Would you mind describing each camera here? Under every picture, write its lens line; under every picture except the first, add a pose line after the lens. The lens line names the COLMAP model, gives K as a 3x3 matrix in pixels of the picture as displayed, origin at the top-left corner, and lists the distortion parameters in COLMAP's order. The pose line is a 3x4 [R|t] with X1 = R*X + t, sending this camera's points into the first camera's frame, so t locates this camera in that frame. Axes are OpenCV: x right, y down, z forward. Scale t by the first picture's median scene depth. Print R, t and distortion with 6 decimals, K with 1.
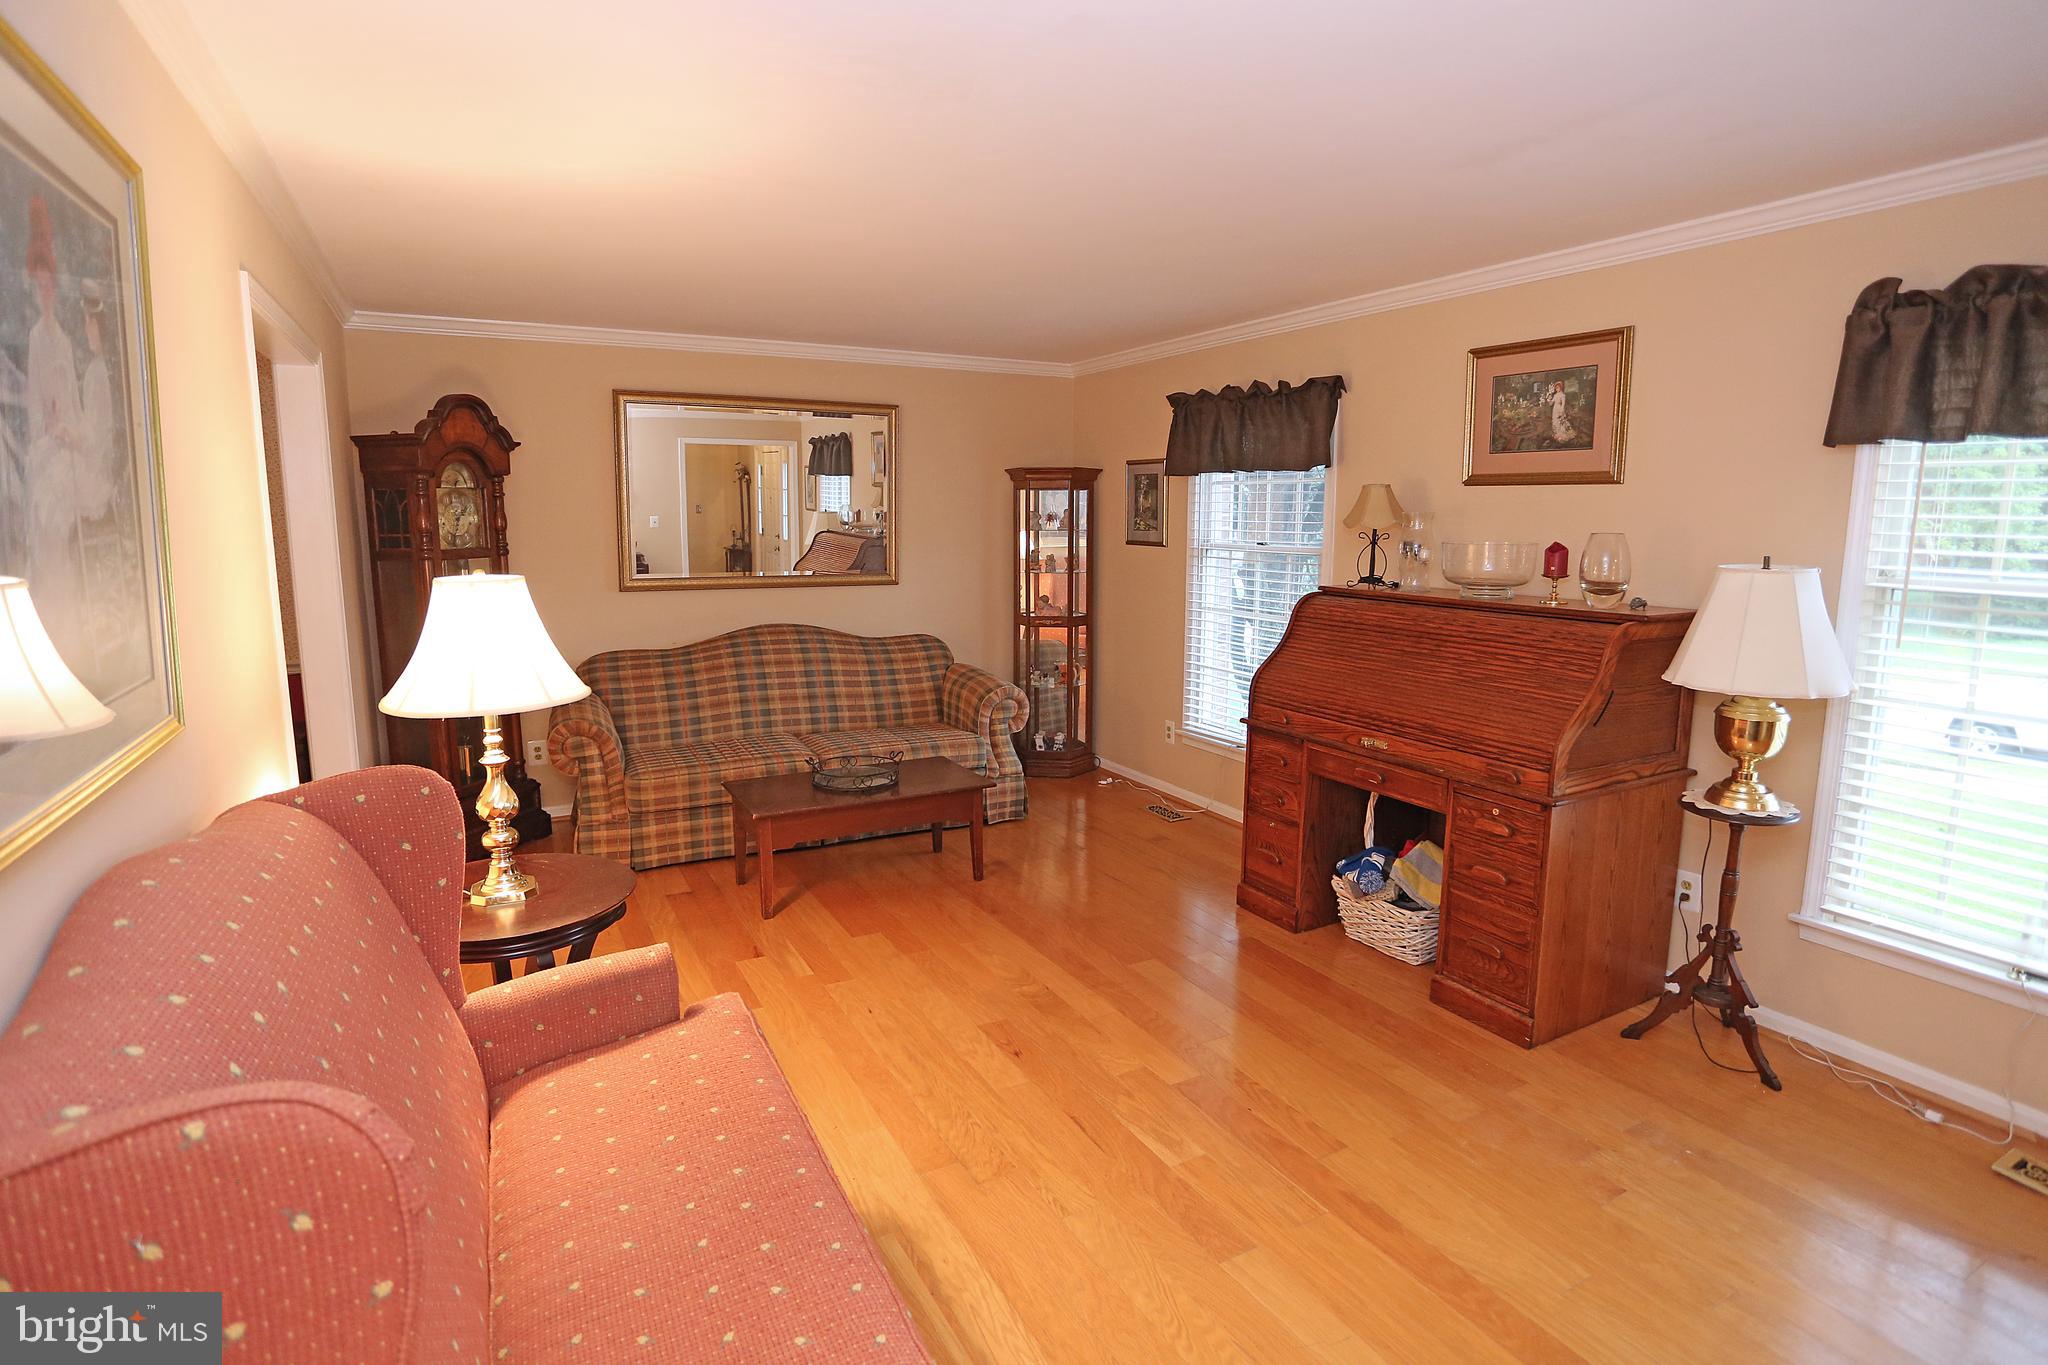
lens RADIAL K [[1024.2, 0, 1005.6], [0, 1024.2, 668.1], [0, 0, 1]] dist [-0.089068, 0.034913]
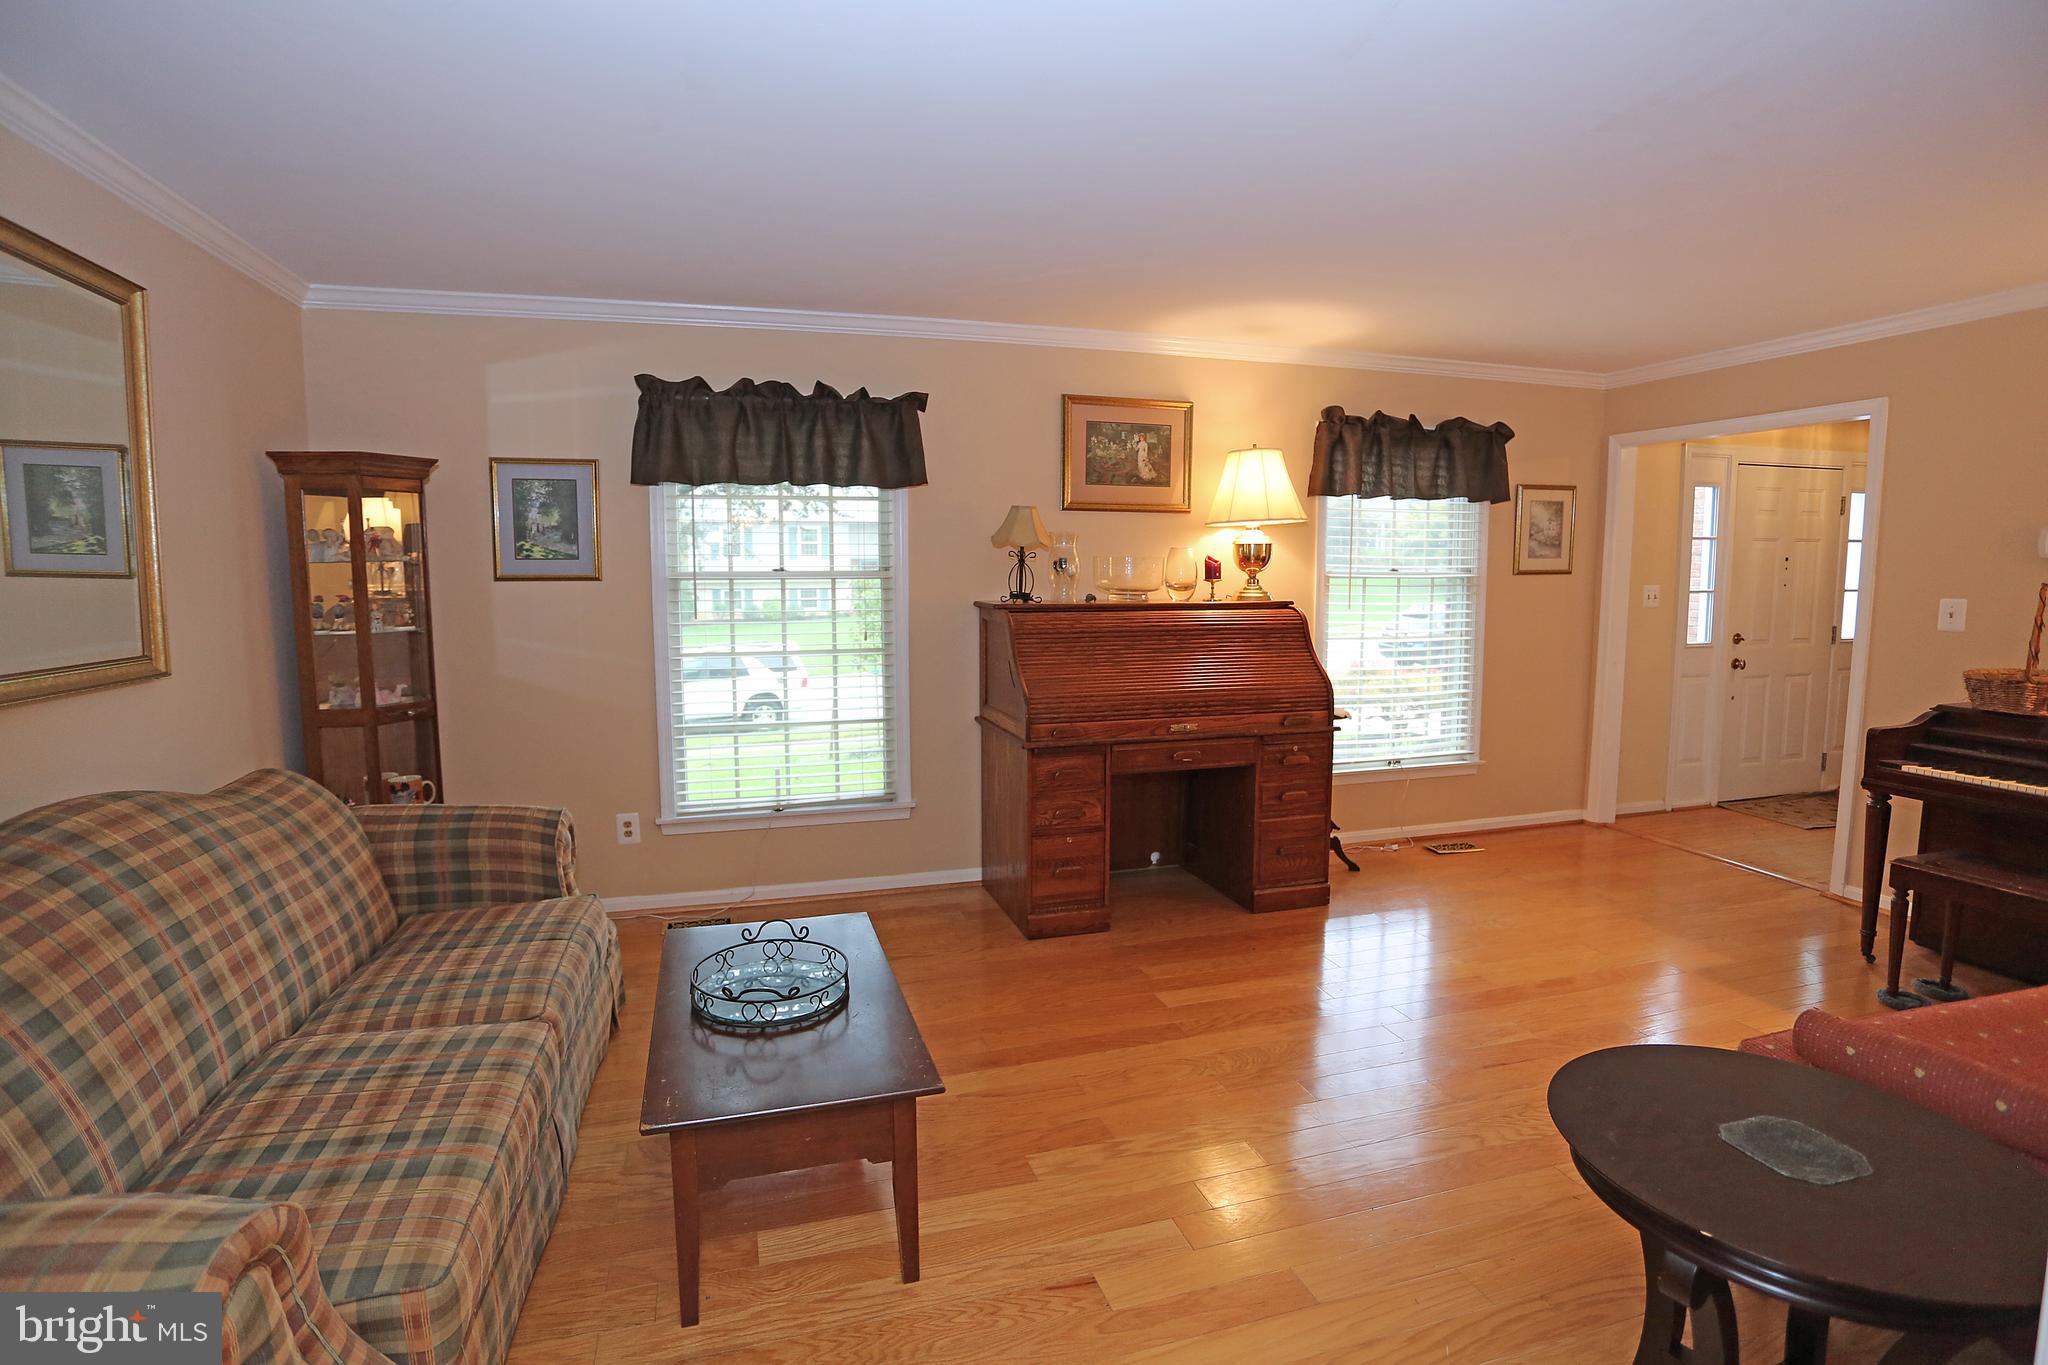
lens RADIAL K [[1024.2, 0, 1005.6], [0, 1024.2, 668.1], [0, 0, 1]] dist [-0.089068, 0.034913]
pose [[0.198582, -0.098157, 0.975157, -0.647843], [0.147783, 0.986595, 0.069214, -0.083155], [-0.968878, 0.130367, 0.210426, 0.748555]]
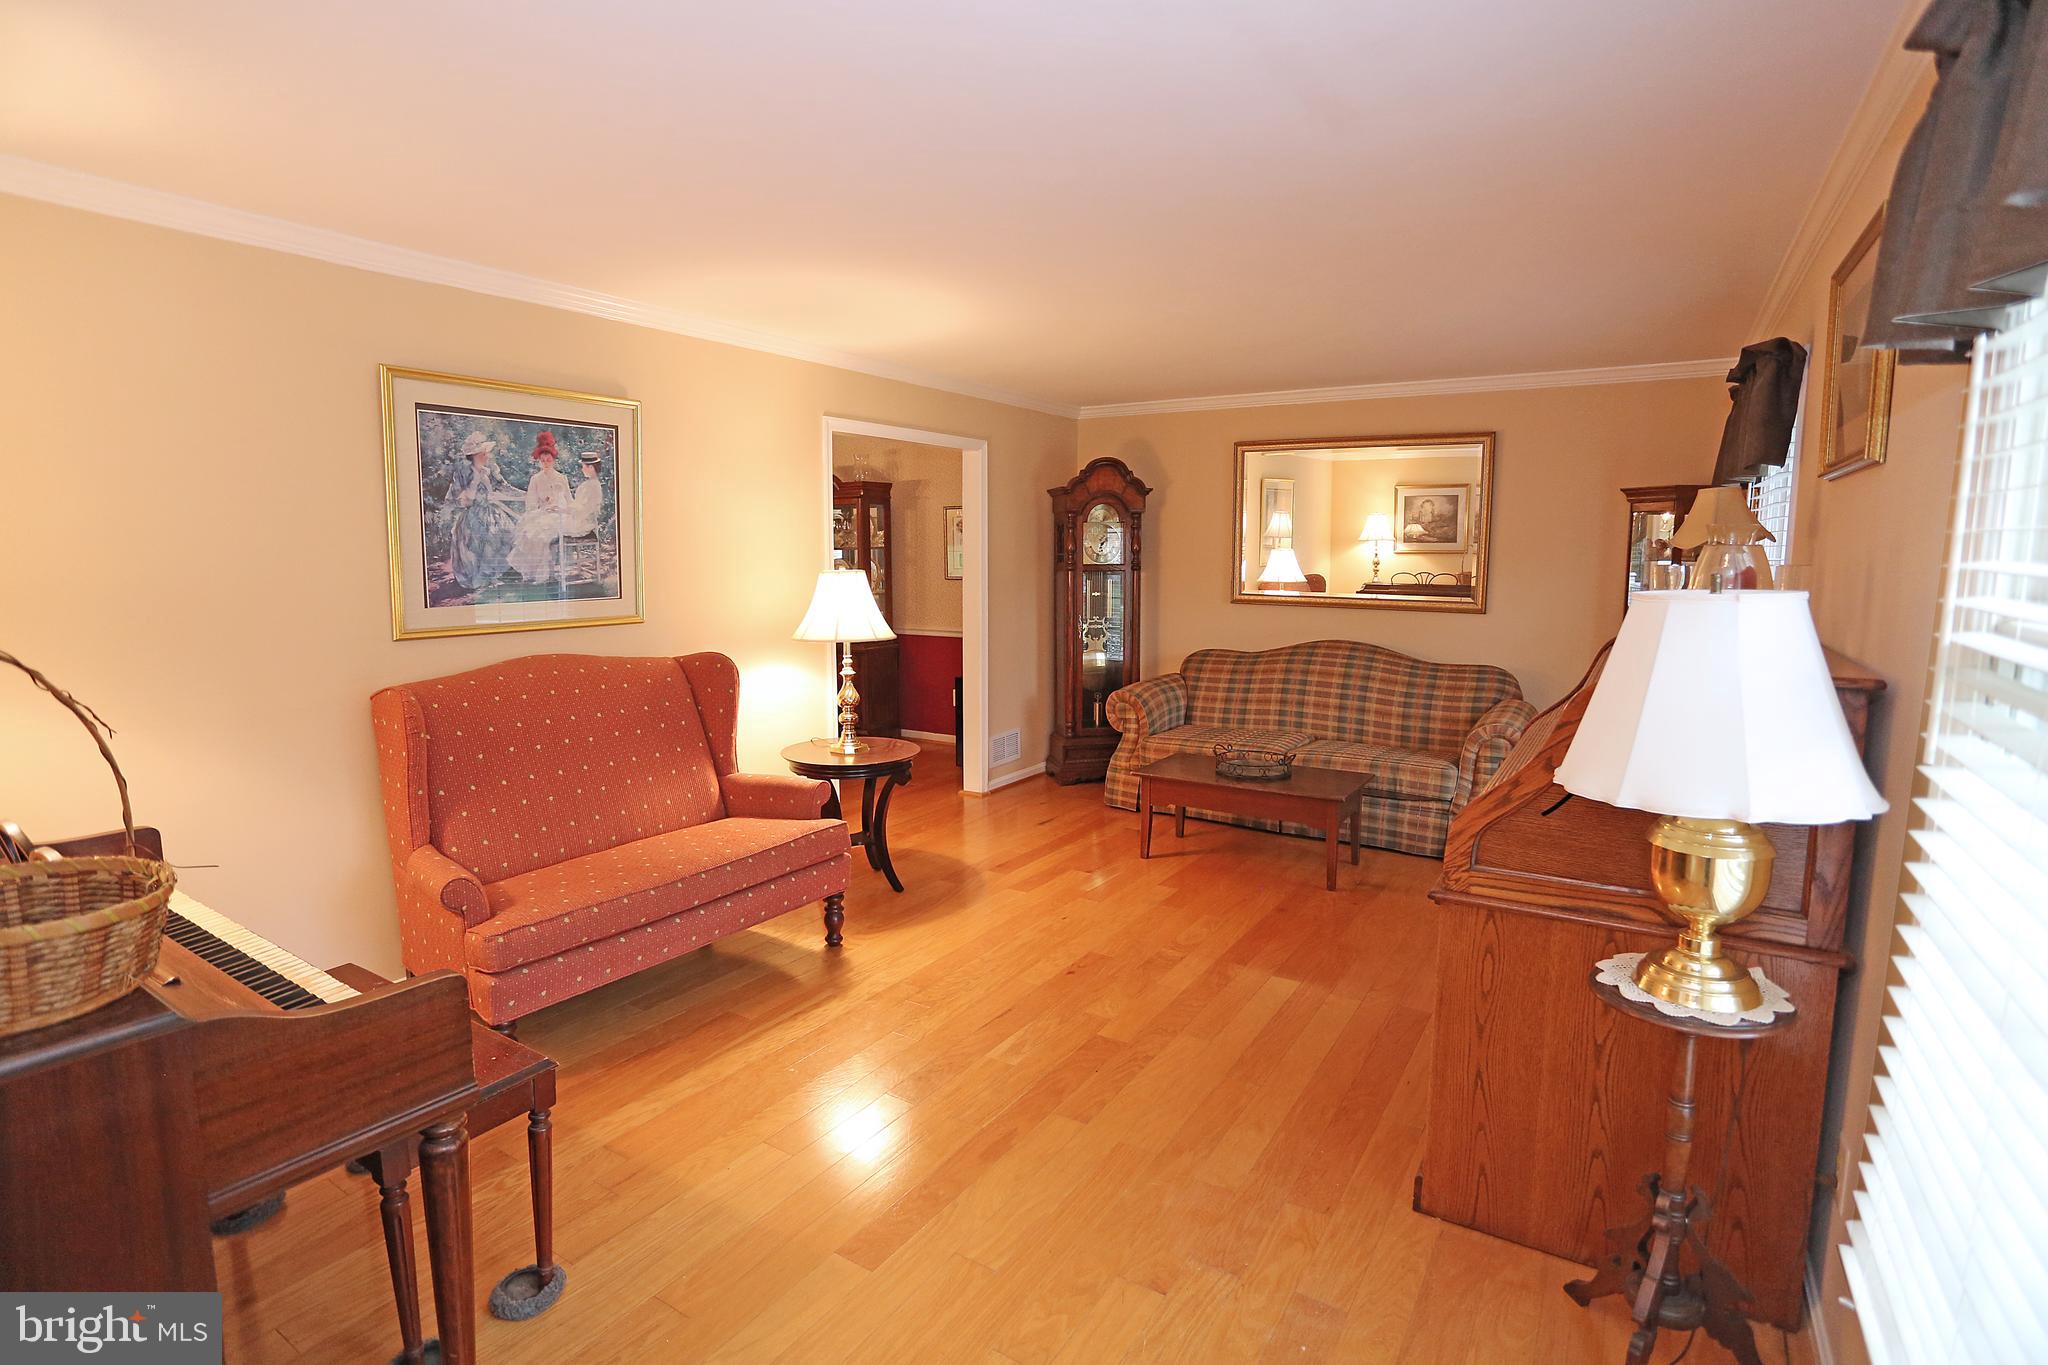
lens RADIAL K [[998.9, 0, 1048.6], [0, 998.9, 642.0], [0, 0, 1]] dist [-0.033688, 0.000089]
pose [[0.508589, 0.078215, -0.857450, 0.693858], [-0.128266, 0.991636, 0.014375, -0.020489], [0.851402, 0.102670, 0.514367, 0.219833]]
